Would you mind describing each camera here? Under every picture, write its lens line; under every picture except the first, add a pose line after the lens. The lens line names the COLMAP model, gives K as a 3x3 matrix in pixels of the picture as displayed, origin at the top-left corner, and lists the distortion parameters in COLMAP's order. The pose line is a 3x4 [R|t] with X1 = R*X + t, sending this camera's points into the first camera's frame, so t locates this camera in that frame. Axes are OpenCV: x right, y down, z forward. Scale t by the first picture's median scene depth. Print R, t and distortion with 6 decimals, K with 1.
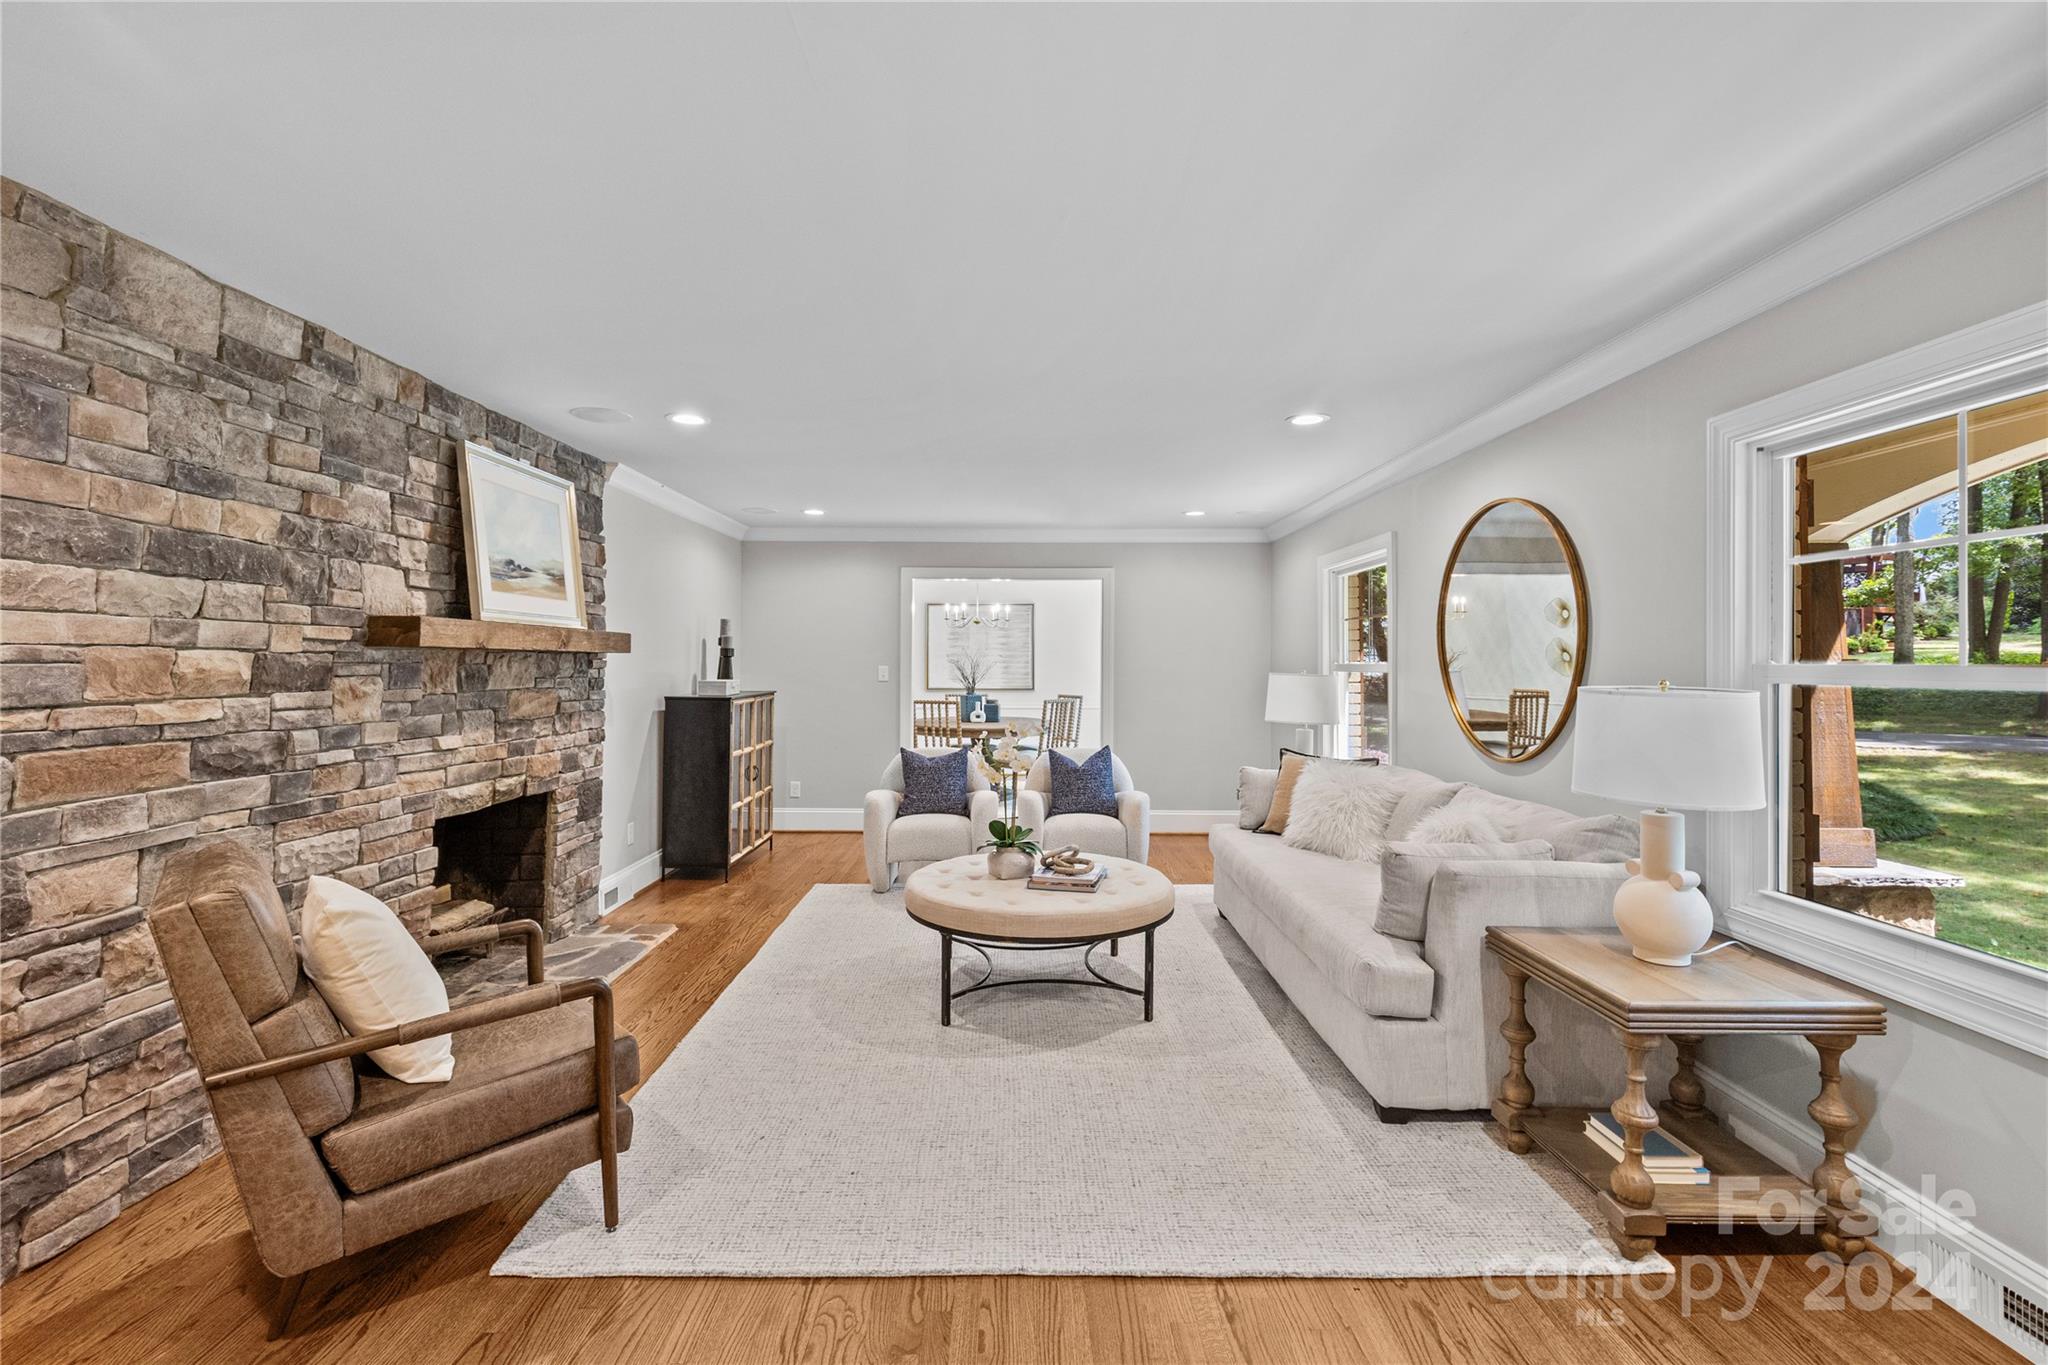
lens RADIAL K [[925.5, 0, 1024.0], [0, 925.5, 682.5], [0, 0, 1]] dist [0.006245, 0.000305]
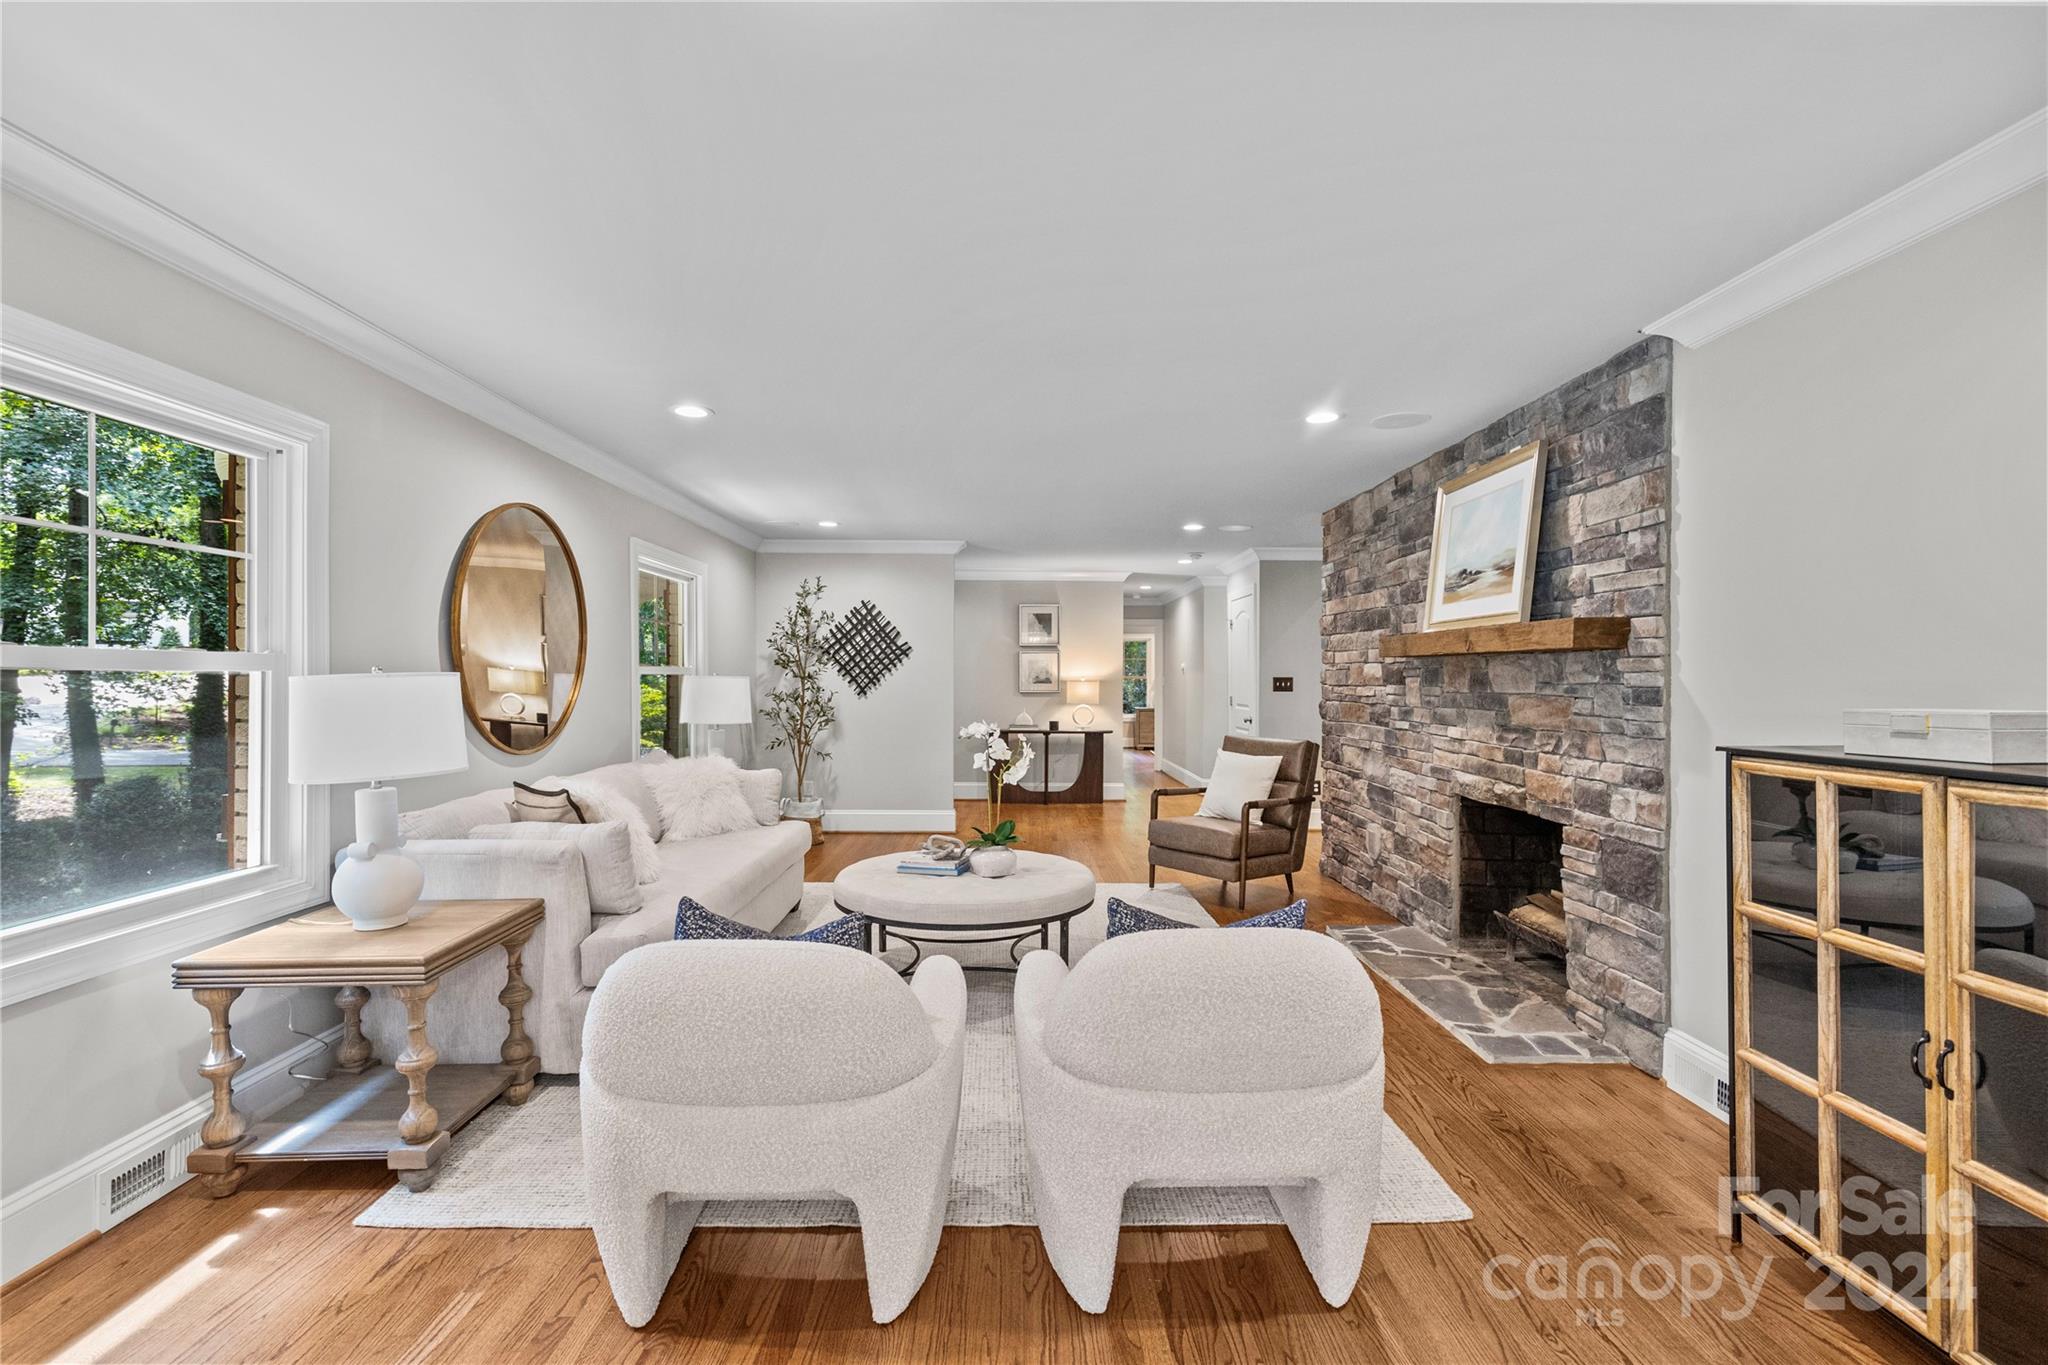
lens RADIAL K [[925.5, 0, 1024.0], [0, 925.5, 682.5], [0, 0, 1]] dist [0.006245, 0.000305]
pose [[-0.999945, -0.006940, -0.007887, -0.040165], [-0.007146, 0.999627, 0.026360, -0.026144], [0.007701, 0.026415, -0.999621, 1.998825]]
